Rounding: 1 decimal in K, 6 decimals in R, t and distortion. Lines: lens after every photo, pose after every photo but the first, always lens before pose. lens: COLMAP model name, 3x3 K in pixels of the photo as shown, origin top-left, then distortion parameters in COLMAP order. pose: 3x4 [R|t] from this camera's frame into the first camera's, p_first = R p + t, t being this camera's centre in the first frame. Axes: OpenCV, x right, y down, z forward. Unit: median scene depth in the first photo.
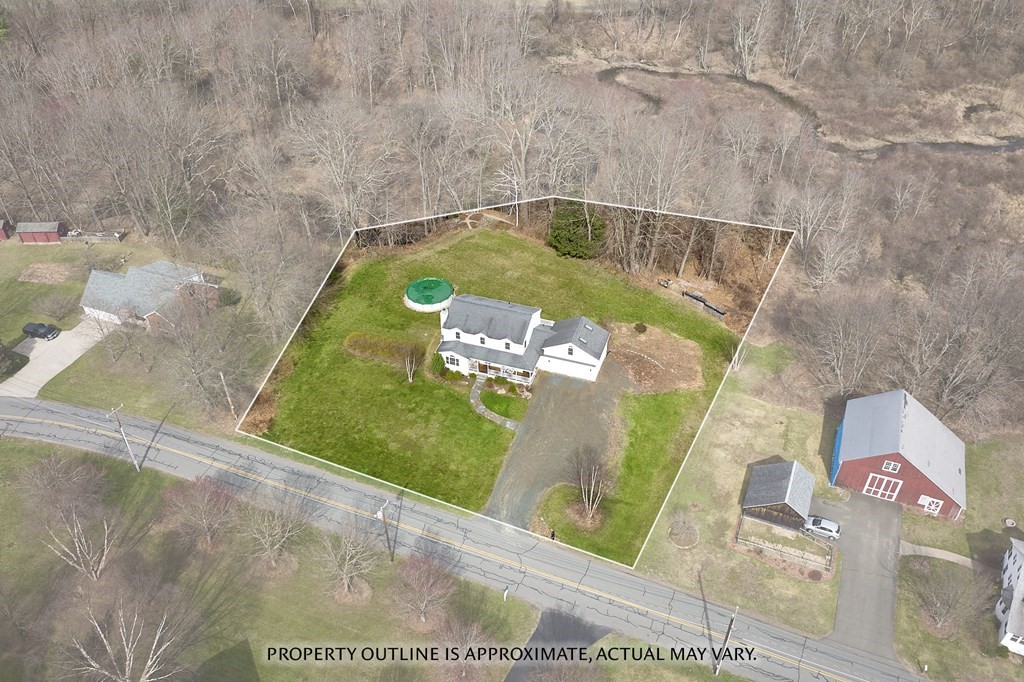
lens RADIAL K [[827.7, 0, 511.2], [0, 827.7, 341.6], [0, 0, 1]] dist [-0.041414, -0.013561]
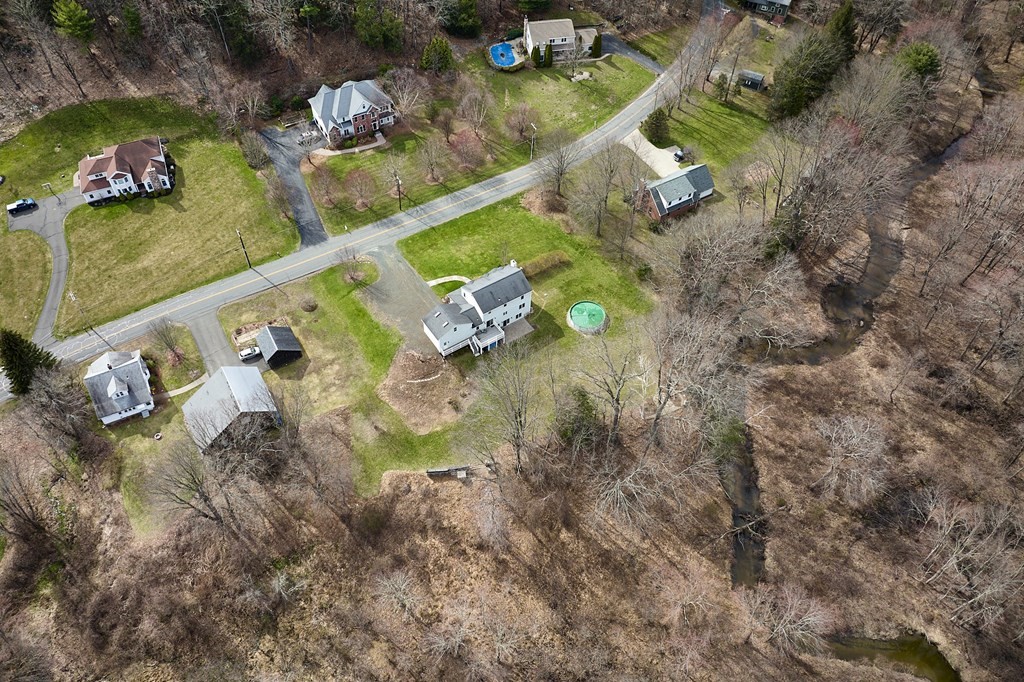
lens RADIAL K [[827.7, 0, 510.9], [0, 827.7, 342.7], [0, 0, 1]] dist [-0.041414, -0.013561]
pose [[-0.611656, 0.602645, -0.512539, 0.774779], [-0.502587, 0.204331, 0.840033, -1.261007], [0.610969, 0.771406, 0.177902, 0.861573]]
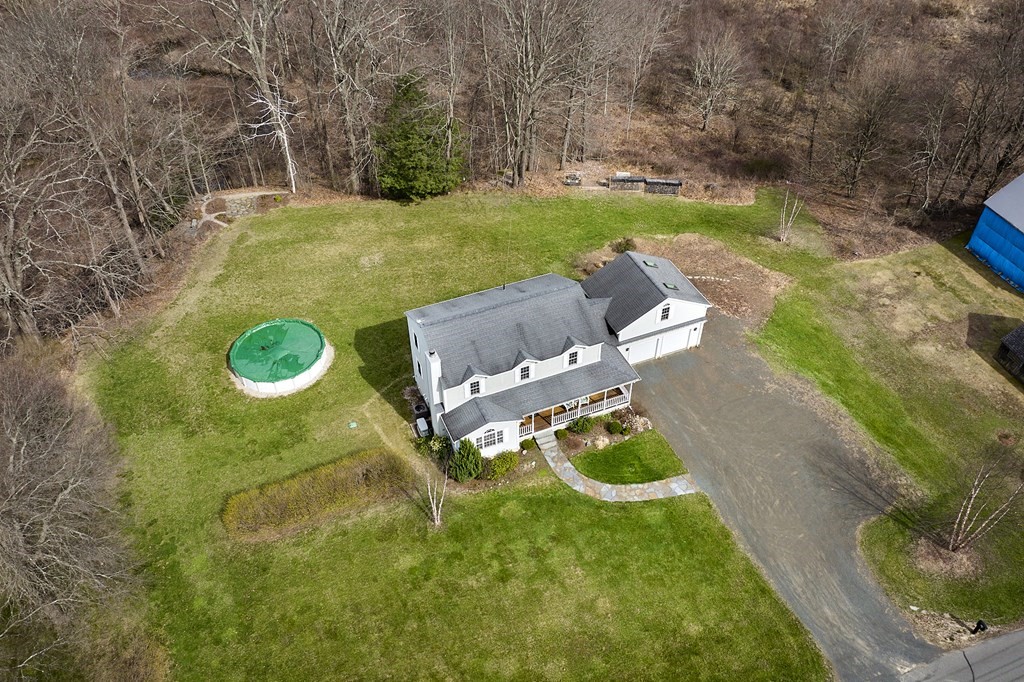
lens RADIAL K [[827.7, 0, 513.7], [0, 827.7, 345.4], [0, 0, 1]] dist [-0.041414, -0.013561]
pose [[0.749360, -0.448647, 0.487007, -0.275337], [0.423938, 0.890044, 0.167622, -0.102120], [-0.508661, 0.080852, 0.857162, 0.585486]]
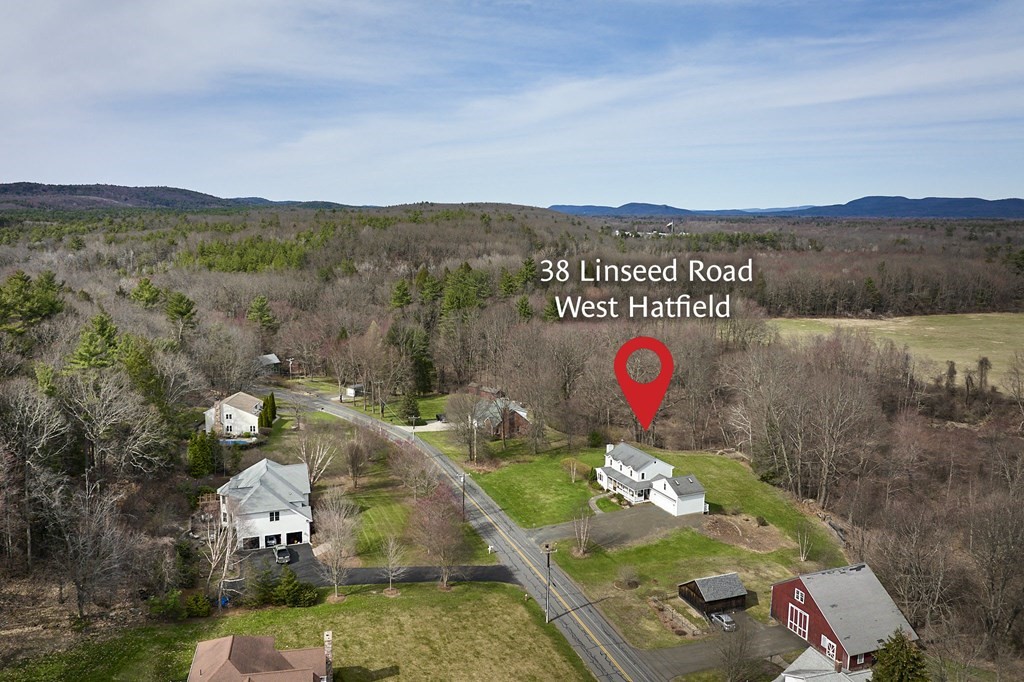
lens RADIAL K [[782.4, 0, 504.8], [0, 782.4, 340.1], [0, 0, 1]] dist [-0.045656, -0.003370]
pose [[0.680847, 0.122900, -0.722040, 0.783539], [-0.466164, 0.833081, -0.297769, 0.313785], [0.564923, 0.539325, 0.624493, -0.075356]]
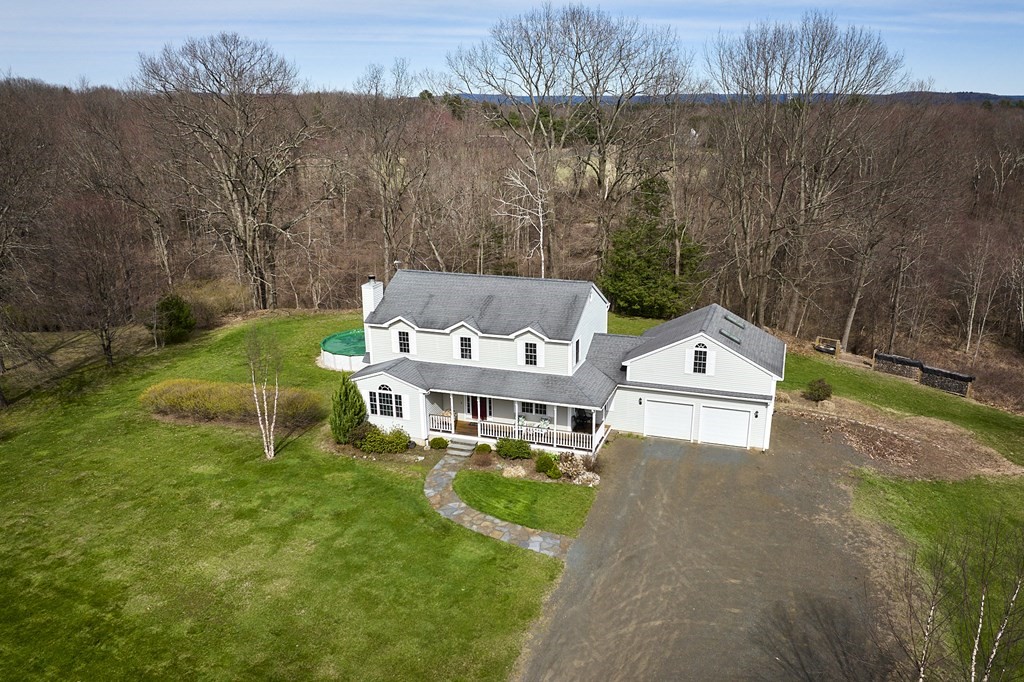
lens RADIAL K [[782.4, 0, 534.4], [0, 782.4, 334.5], [0, 0, 1]] dist [-0.045656, -0.003370]
pose [[0.999929, -0.007093, 0.009575, -0.006197], [0.010253, 0.921646, -0.387896, 0.136114], [-0.006074, 0.387966, 0.921654, 0.669170]]
